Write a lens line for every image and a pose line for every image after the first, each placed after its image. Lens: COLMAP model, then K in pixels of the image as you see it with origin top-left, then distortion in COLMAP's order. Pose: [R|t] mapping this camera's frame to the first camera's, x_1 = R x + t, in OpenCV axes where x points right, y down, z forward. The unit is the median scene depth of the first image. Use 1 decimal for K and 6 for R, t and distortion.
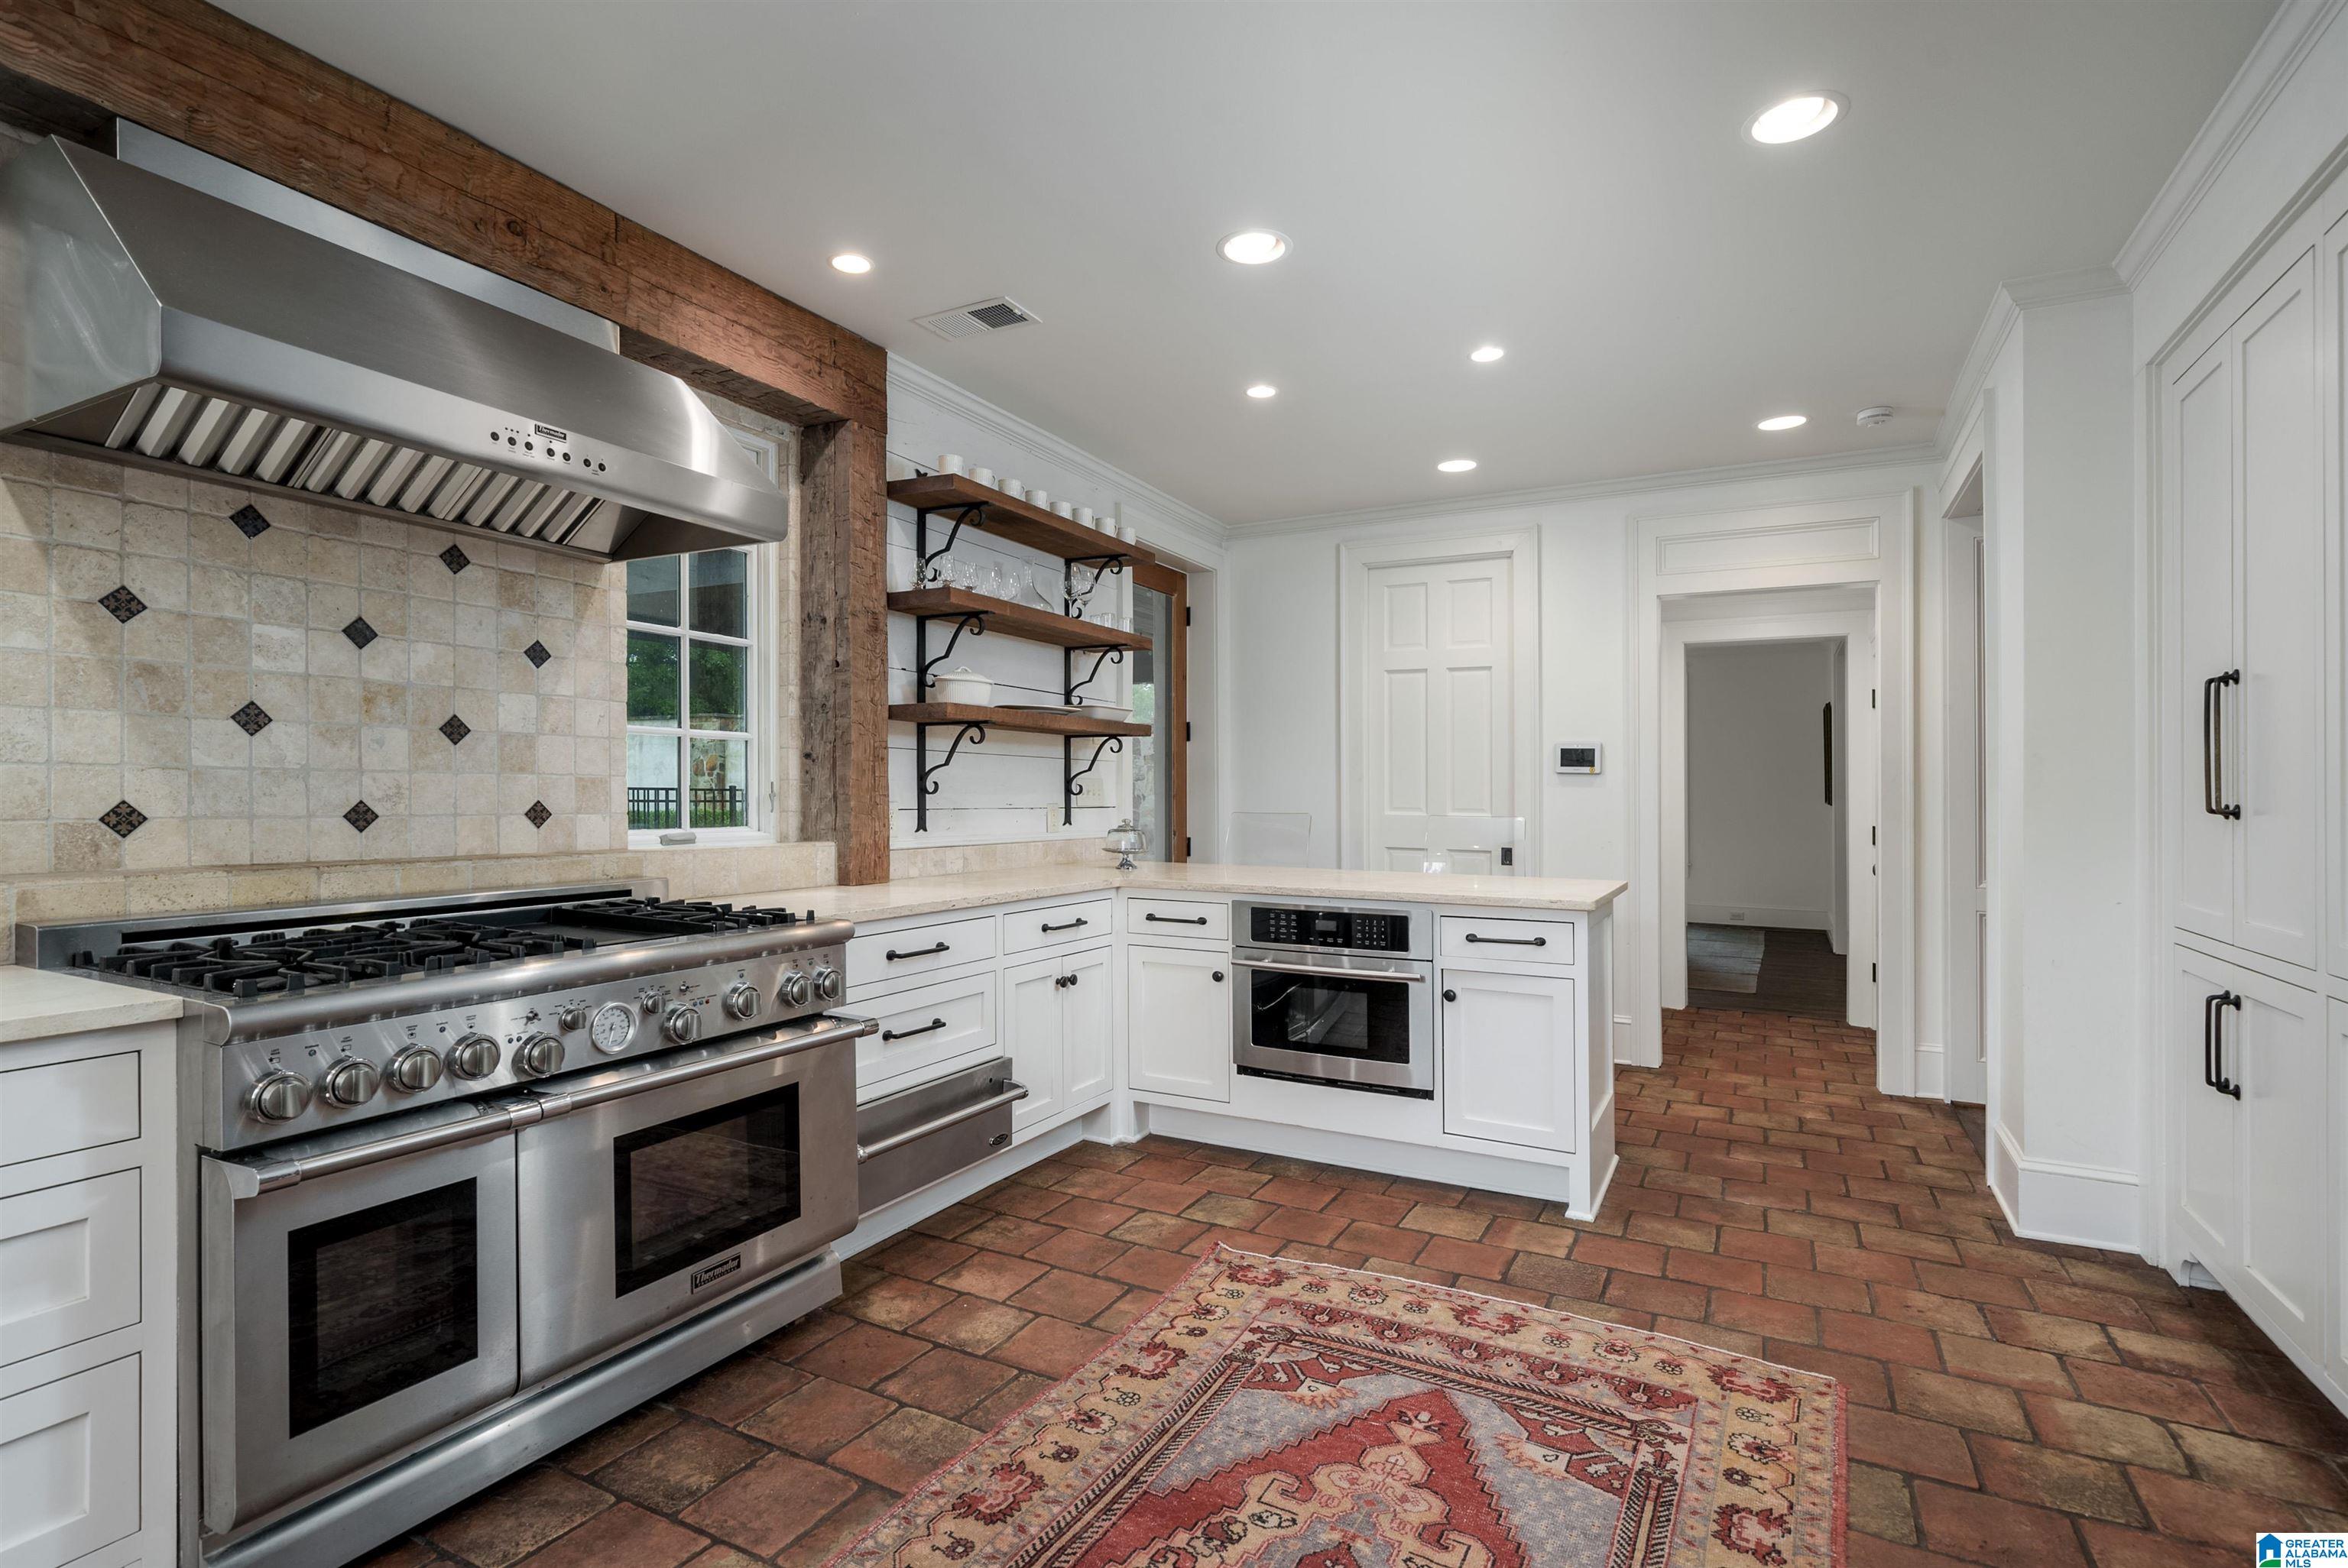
lens RADIAL K [[1112.2, 0, 1166.2], [0, 1112.2, 729.4], [0, 0, 1]] dist [-0.005062, -0.000934]
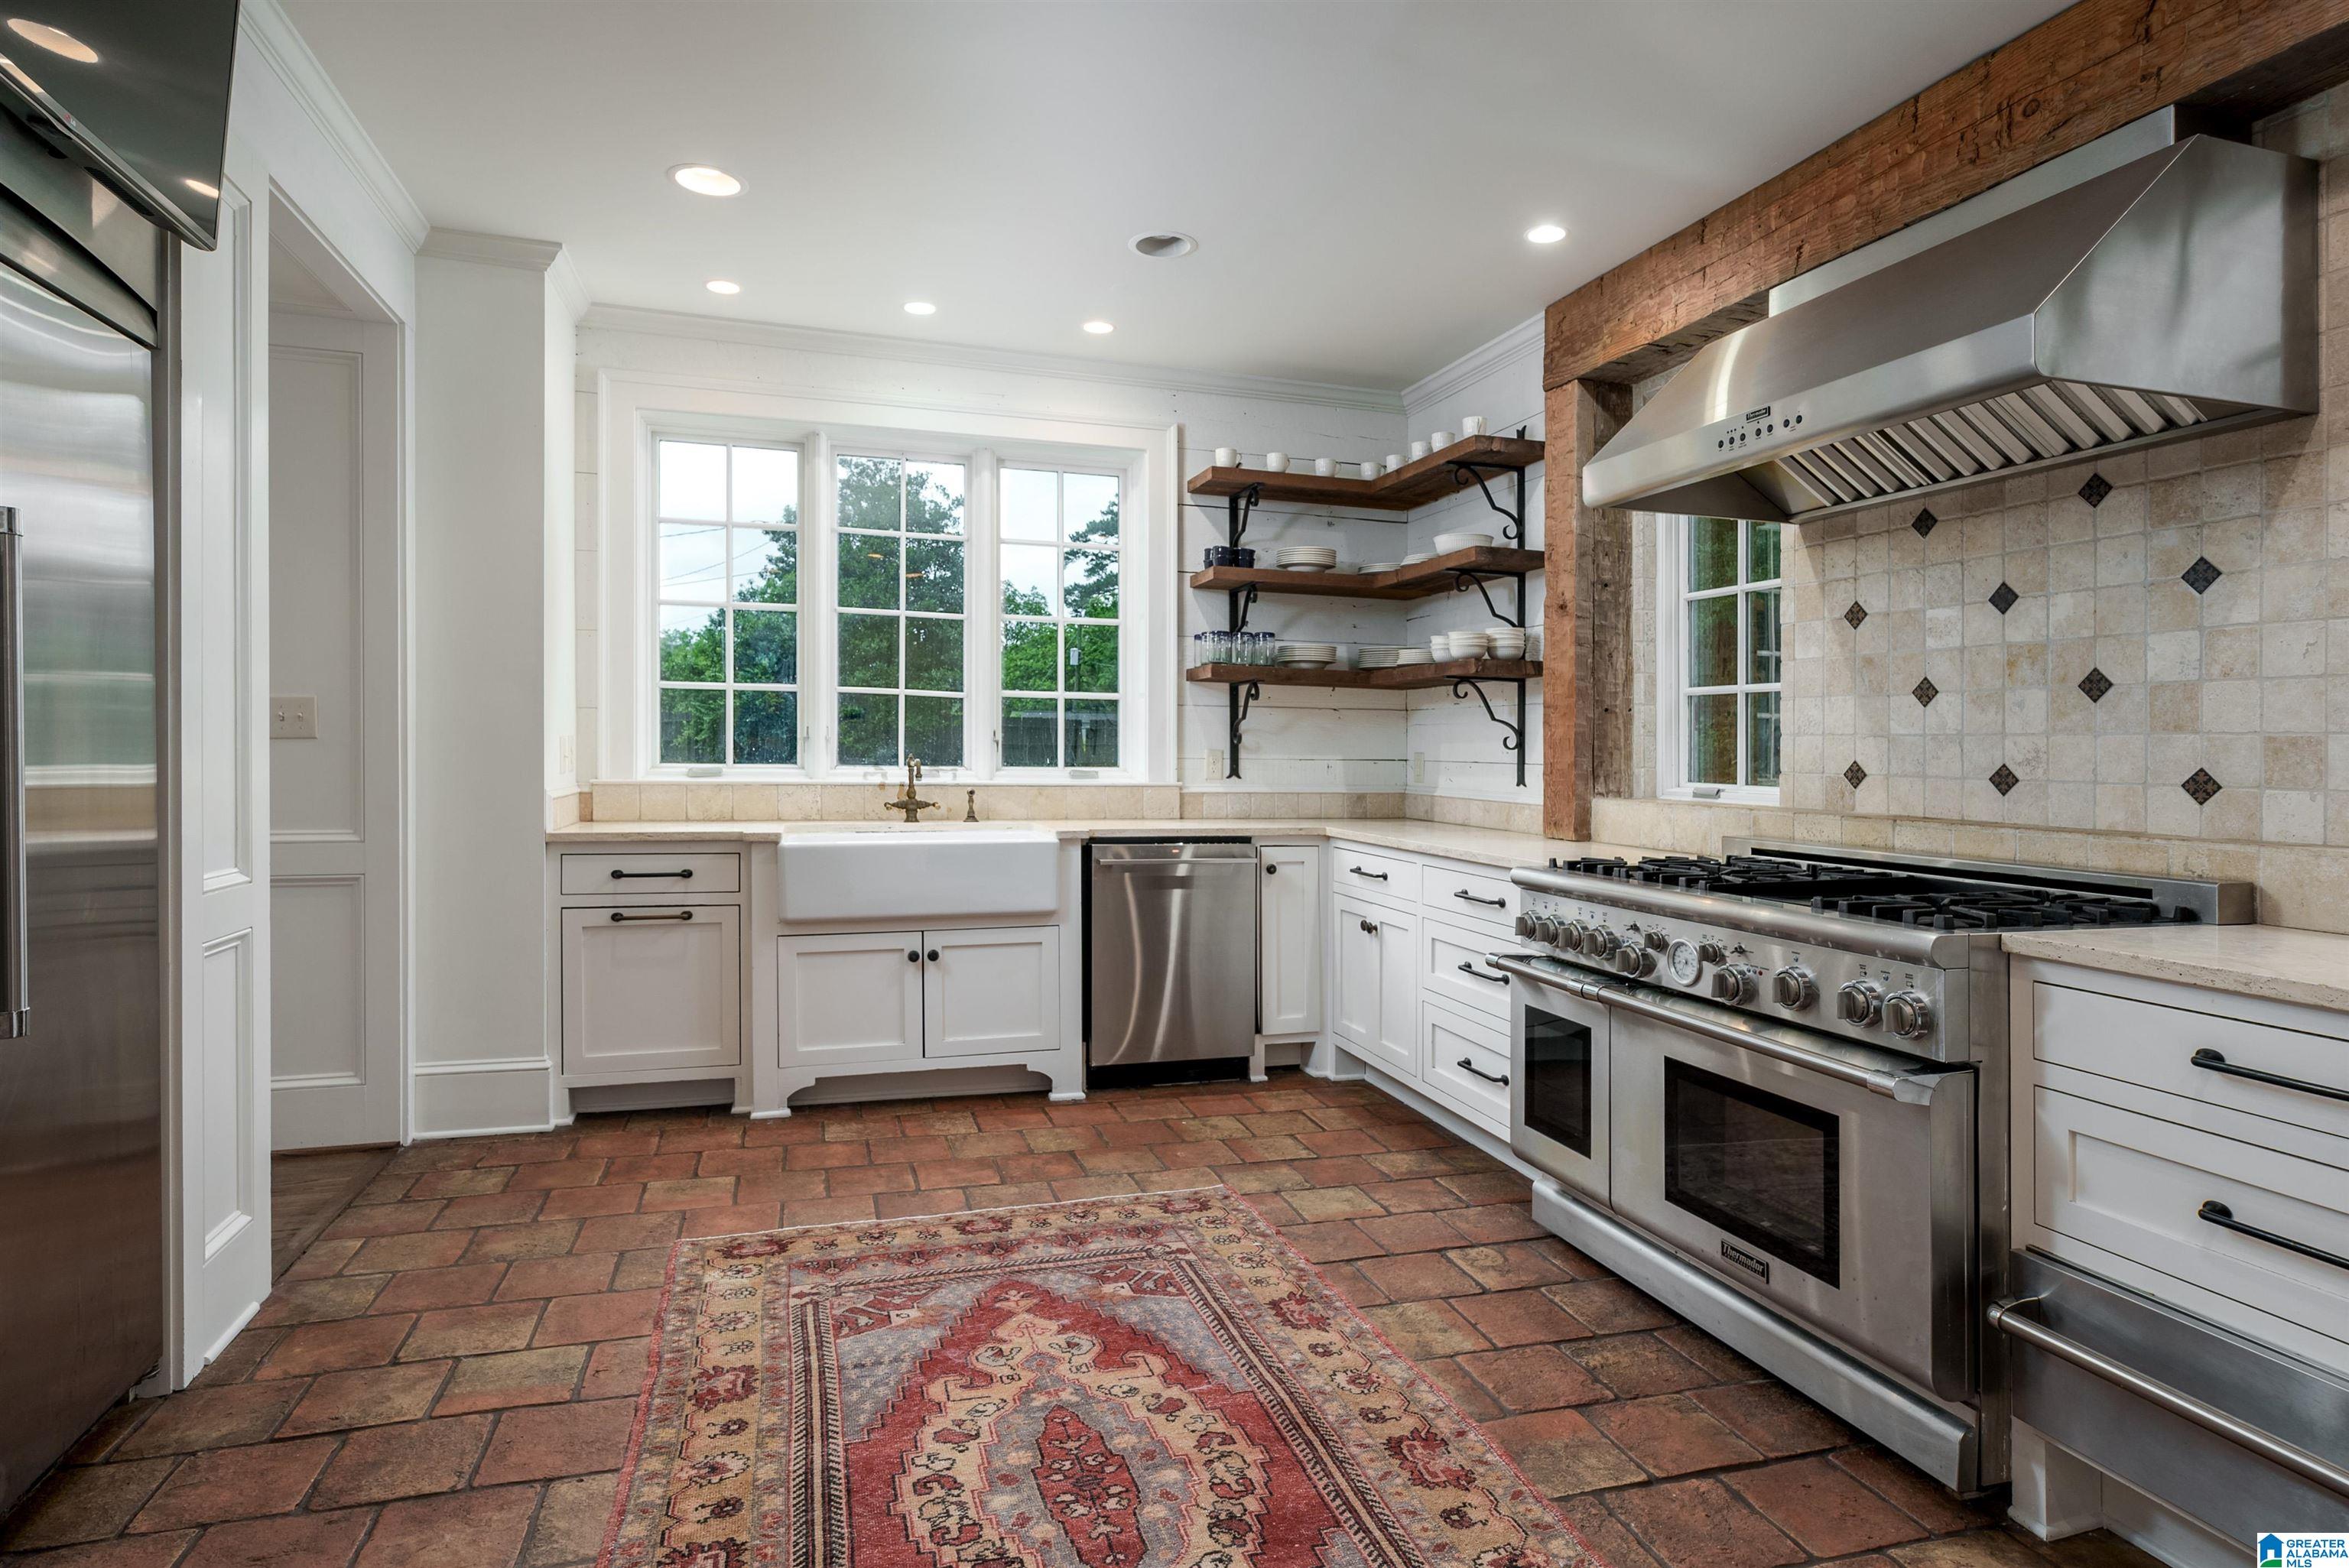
lens RADIAL K [[1250.2, 0, 1175.0], [0, 1250.2, 761.0], [0, 0, 1]] dist [-0.000565, -0.001737]
pose [[-0.705145, -0.012246, -0.708957, 0.639142], [0.018253, 0.999206, -0.035414, 0.091931], [0.708828, -0.037913, -0.704362, 1.326931]]
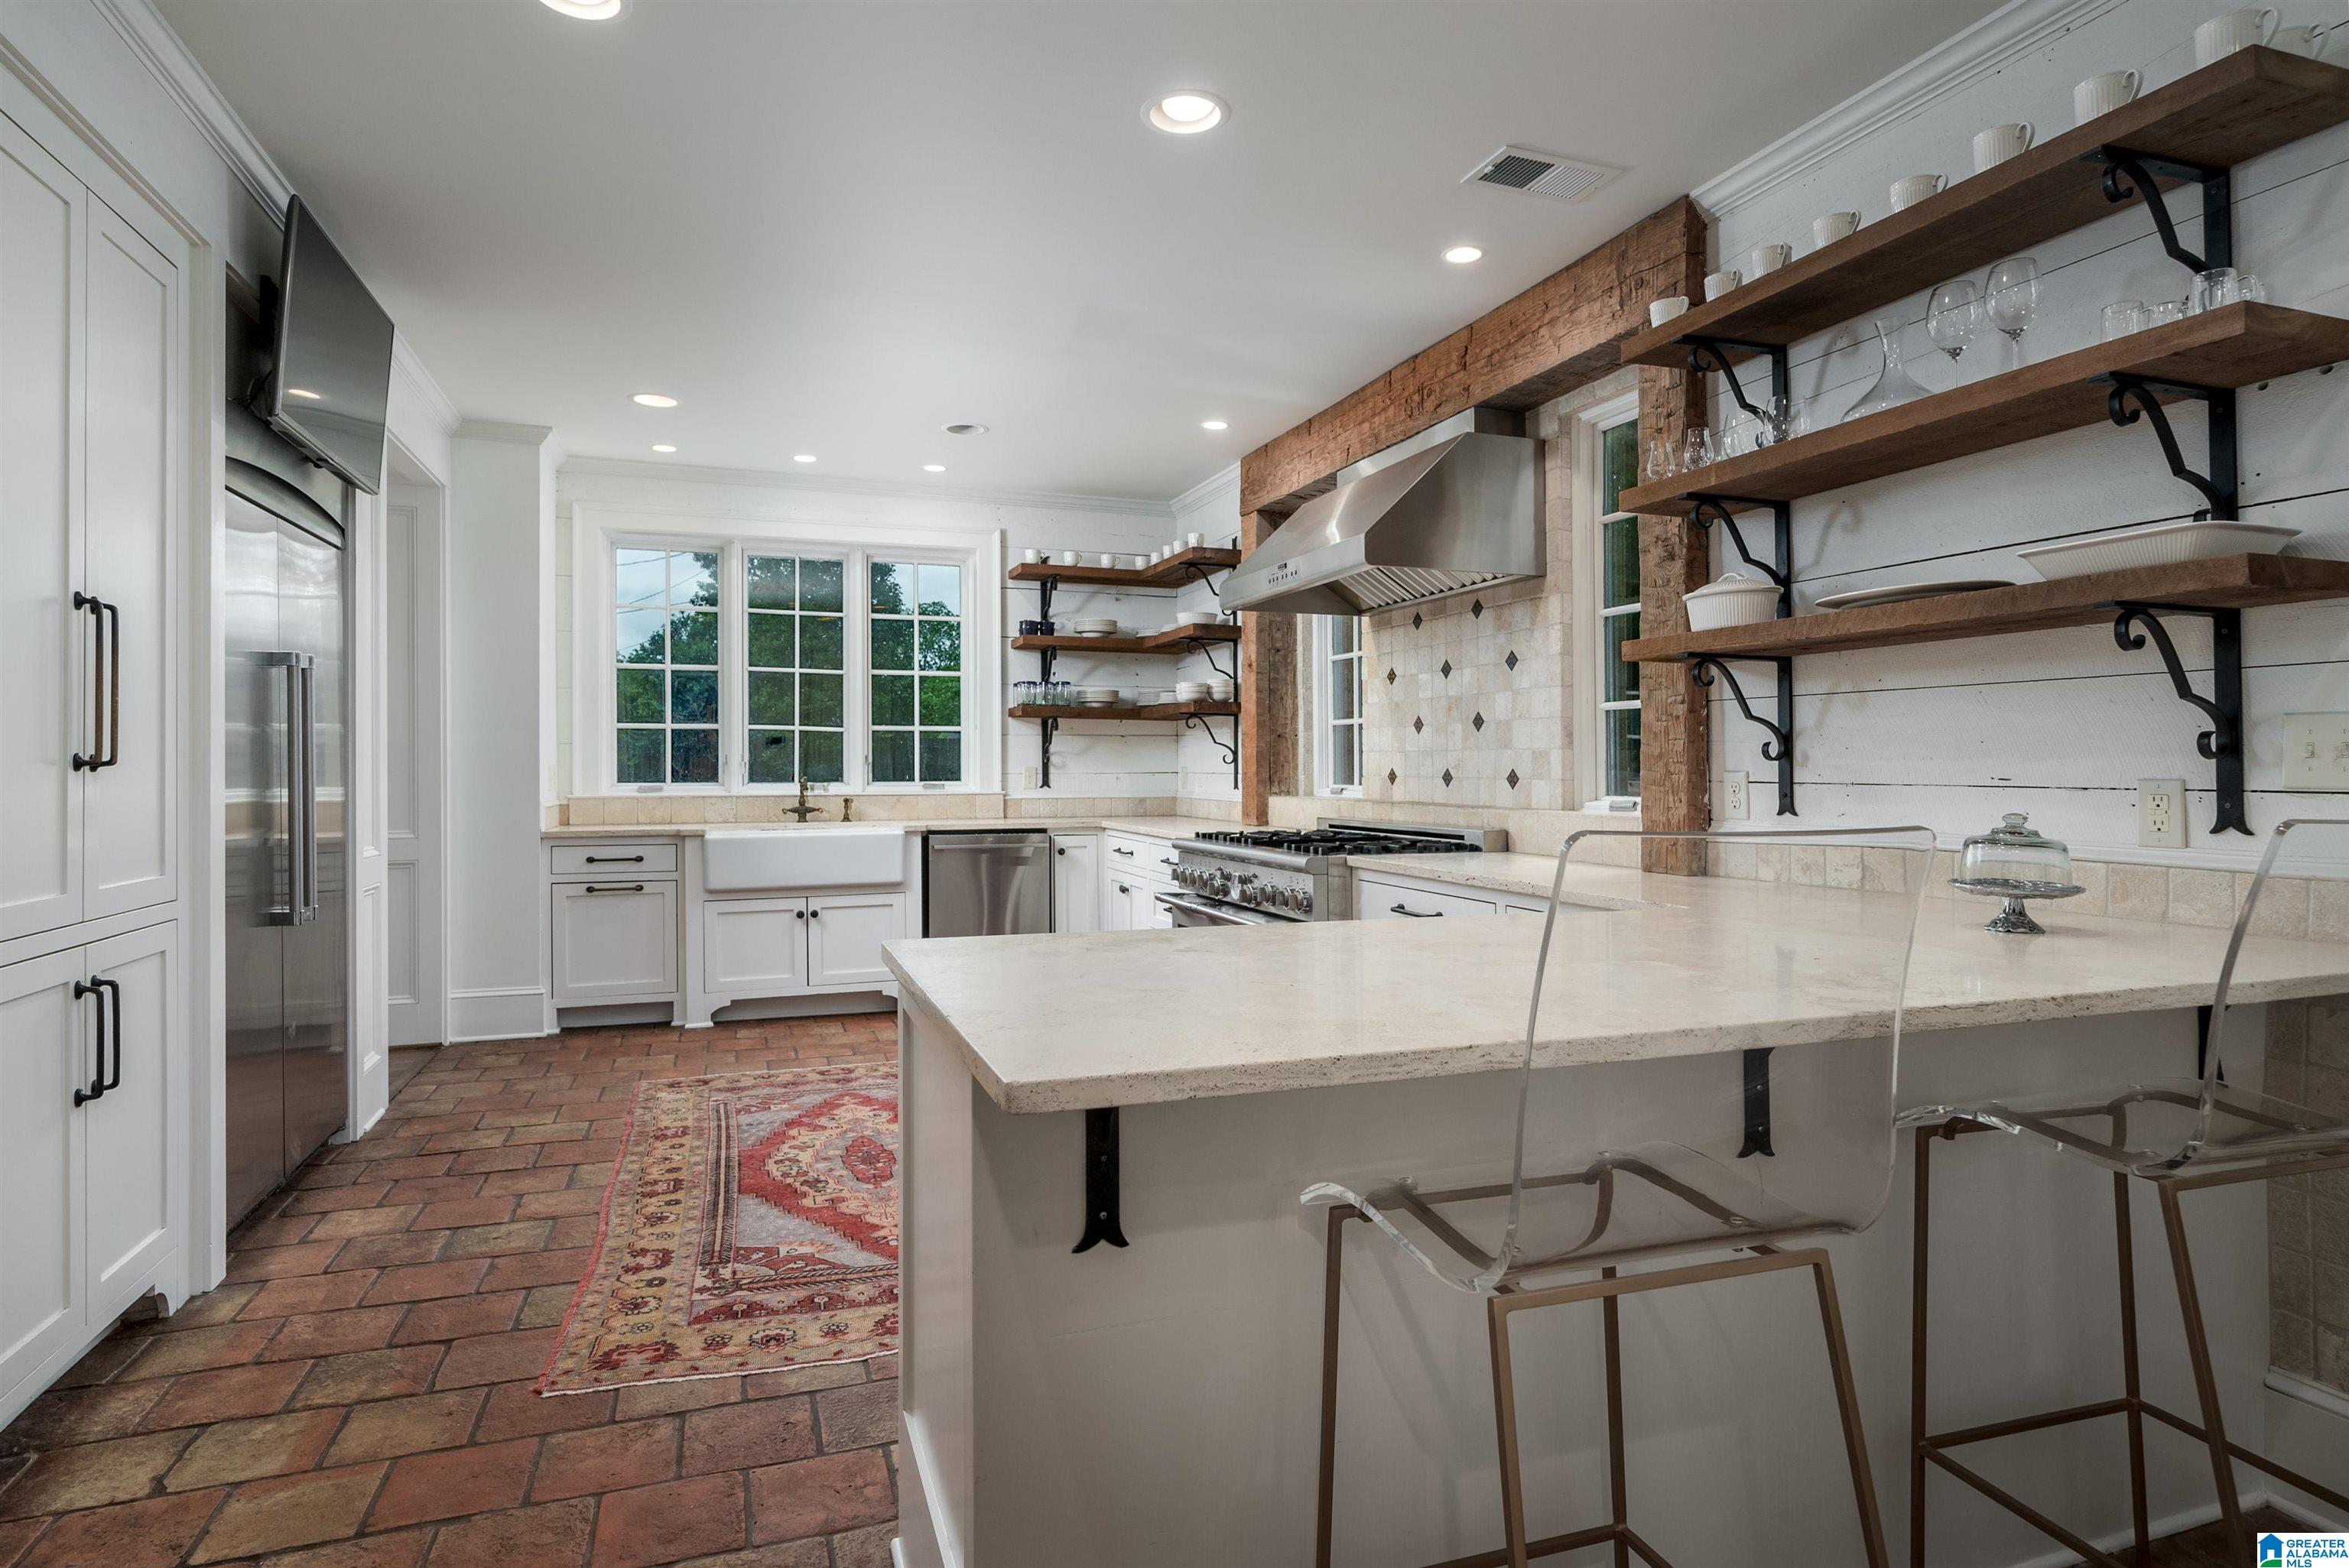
lens RADIAL K [[1250.2, 0, 1174.6], [0, 1250.2, 735.1], [0, 0, 1]] dist [-0.000565, -0.001737]
pose [[-0.670476, -0.026935, -0.741442, 1.007858], [0.036032, 0.996979, -0.068802, 0.135784], [0.741056, -0.072845, -0.667480, 2.059024]]
